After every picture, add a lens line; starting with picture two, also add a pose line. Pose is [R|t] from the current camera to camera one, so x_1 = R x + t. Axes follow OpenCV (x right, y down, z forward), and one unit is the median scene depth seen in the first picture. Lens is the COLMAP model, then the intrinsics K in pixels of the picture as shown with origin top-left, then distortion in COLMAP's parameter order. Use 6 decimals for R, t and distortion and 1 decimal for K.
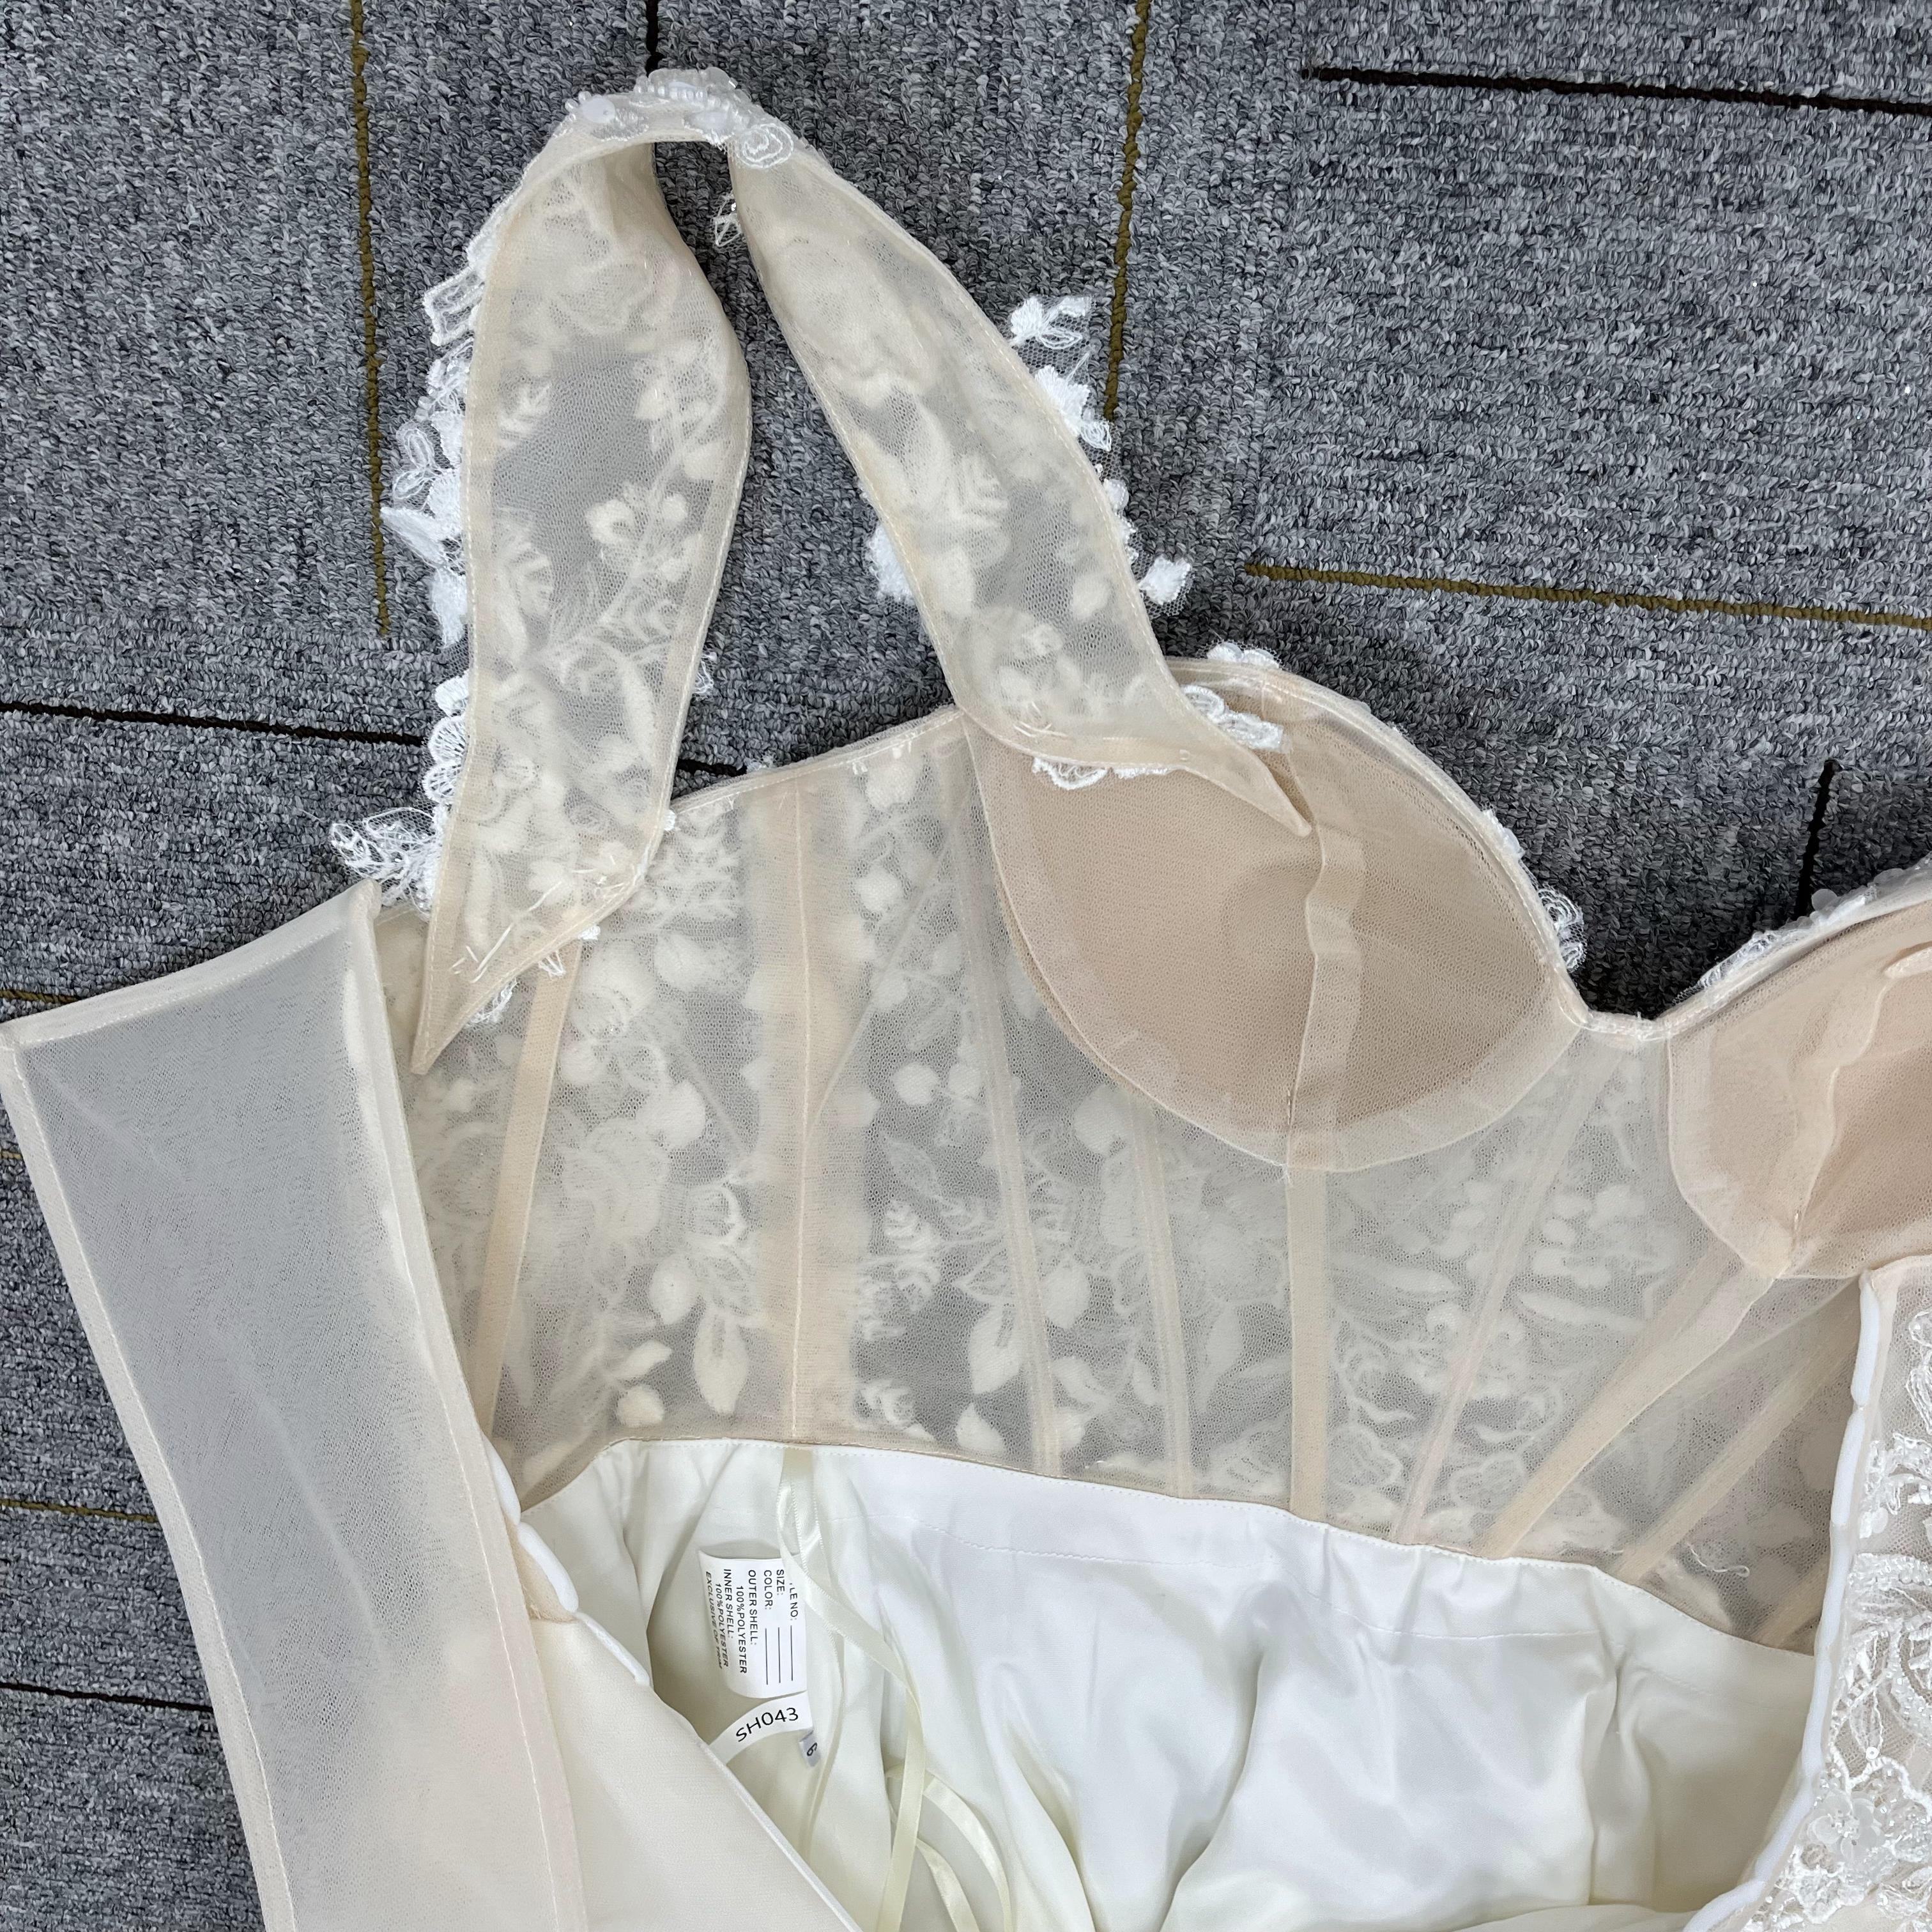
lens RADIAL K [[1983.4, 0, 985.2], [0, 1983.4, 955.5], [0, 0, 1]] dist [0.043973, -0.072897]
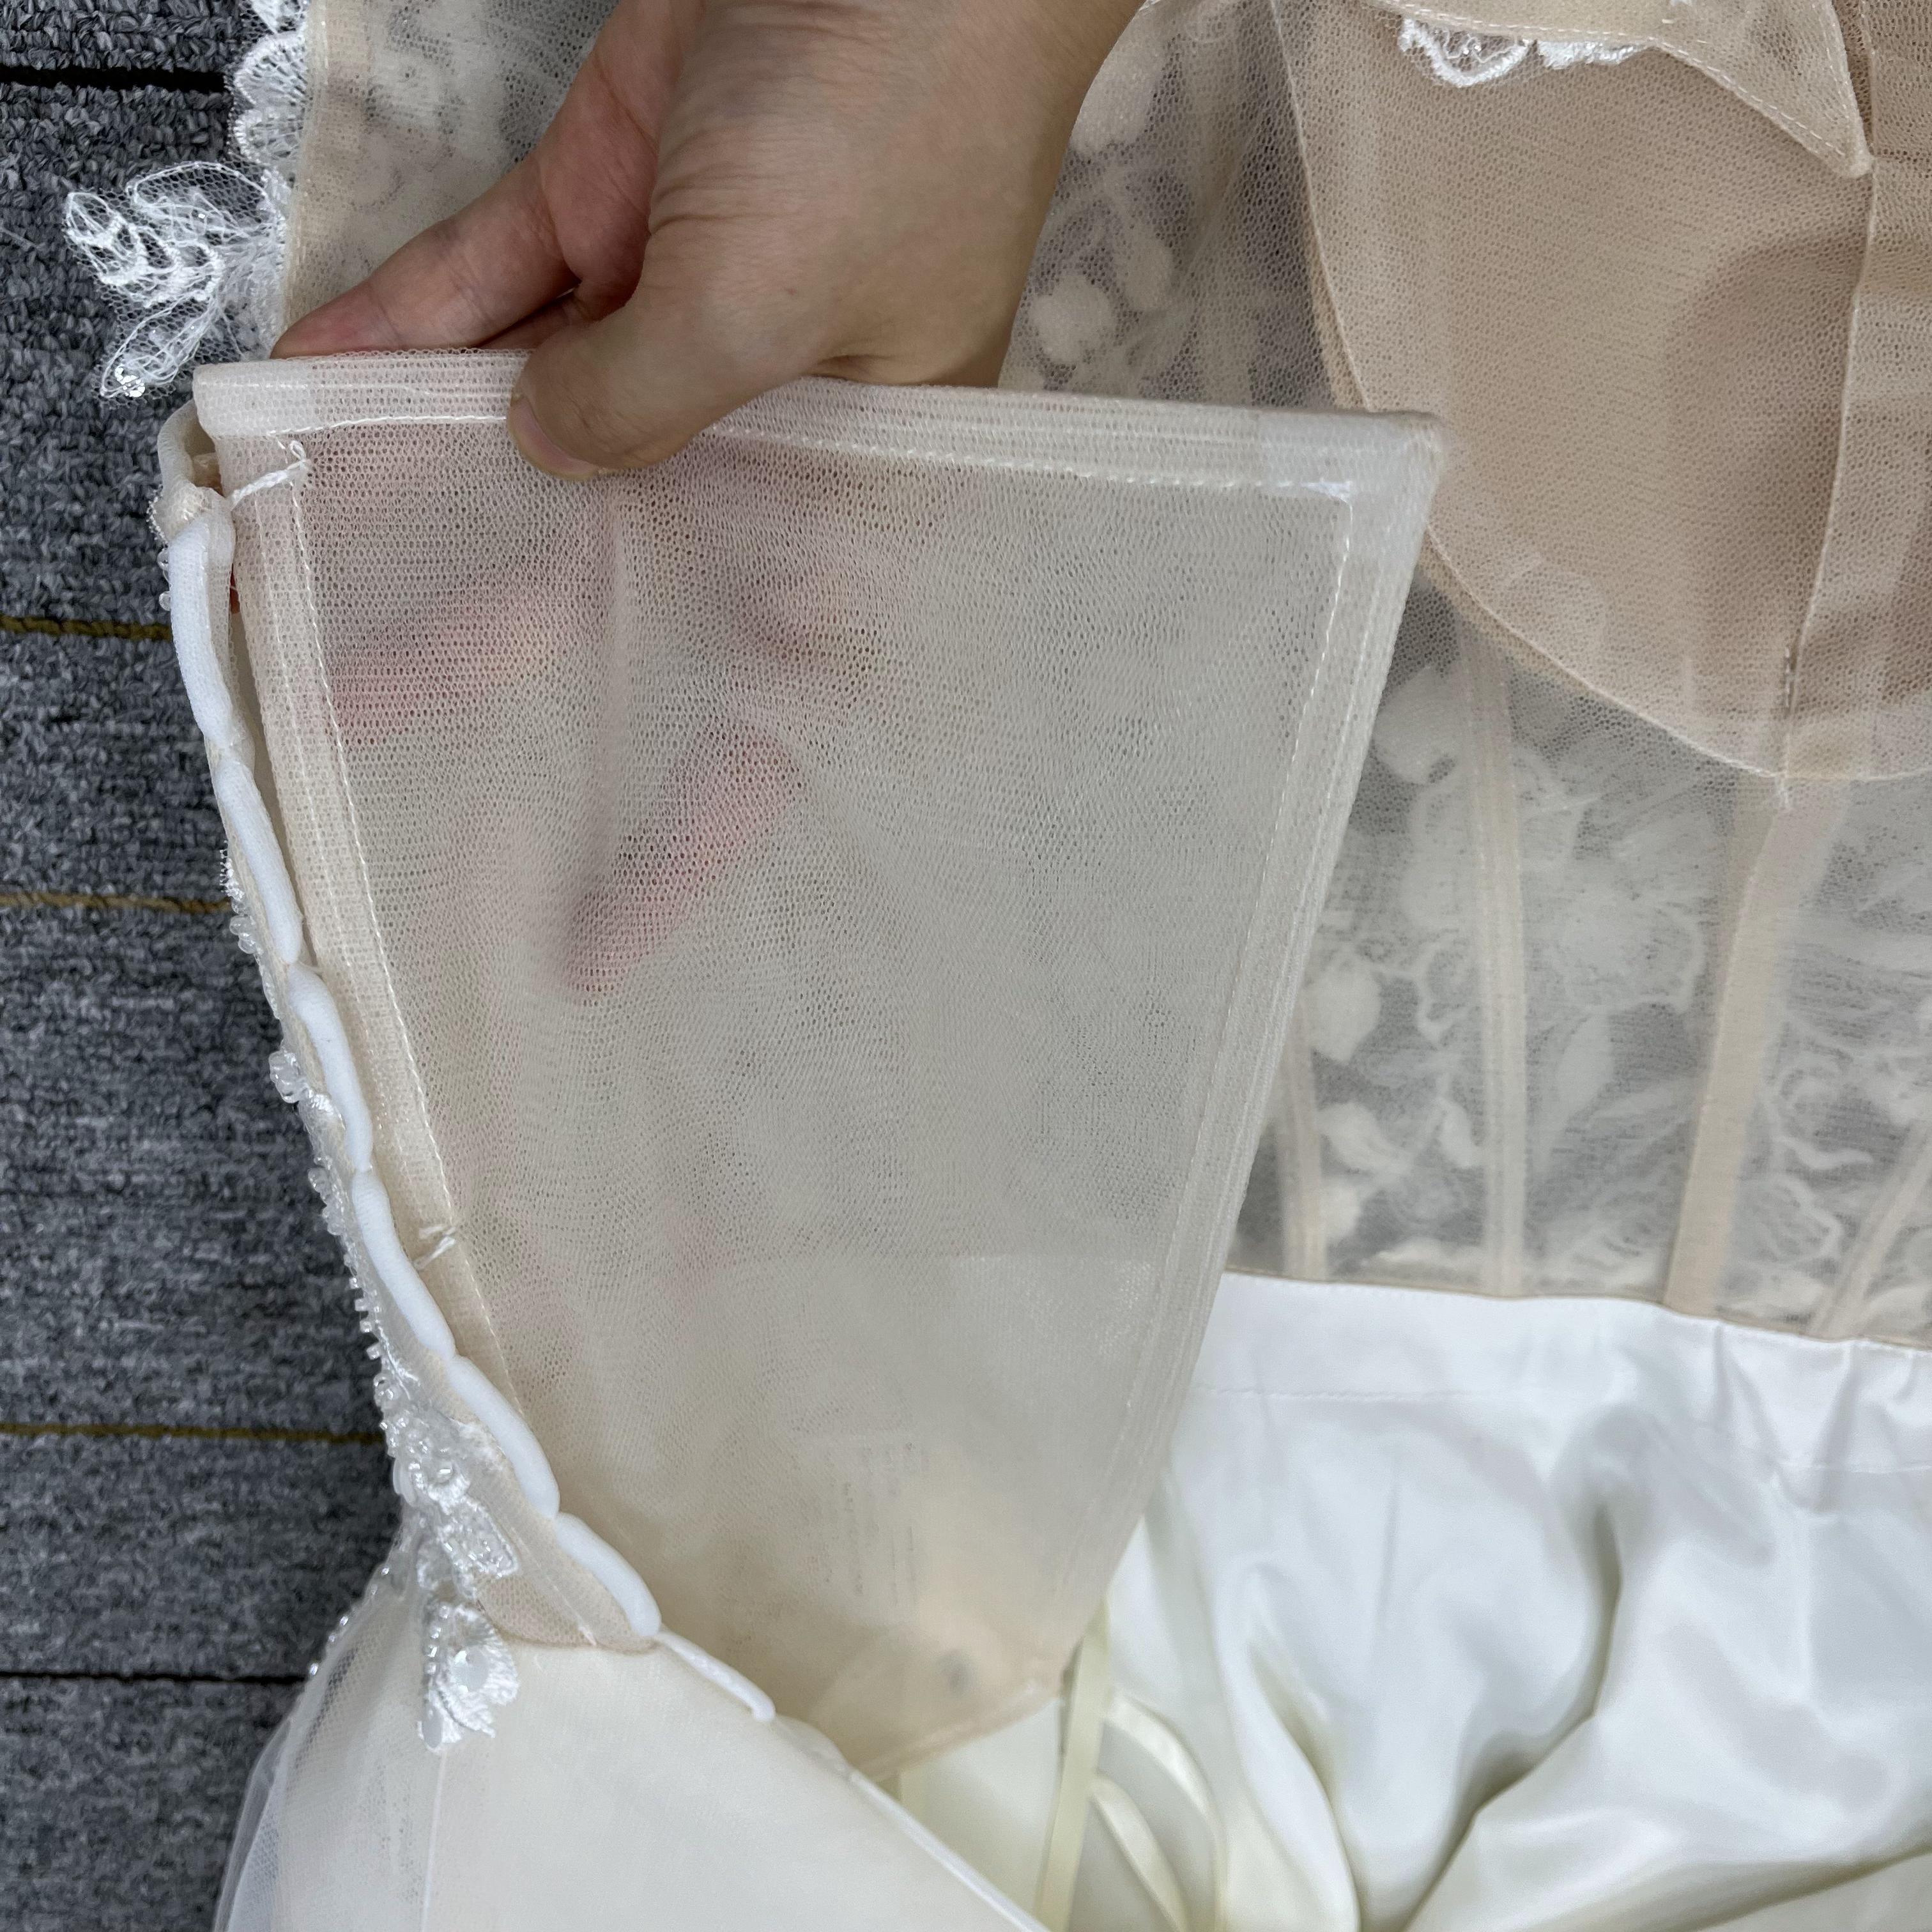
lens RADIAL K [[1983.4, 0, 985.2], [0, 1983.4, 955.5], [0, 0, 1]] dist [0.043973, -0.072897]
pose [[0.994957, -0.057579, 0.082135, -0.137145], [0.044627, 0.987432, 0.151614, 0.058015], [-0.089833, -0.147184, 0.985021, 0.426607]]
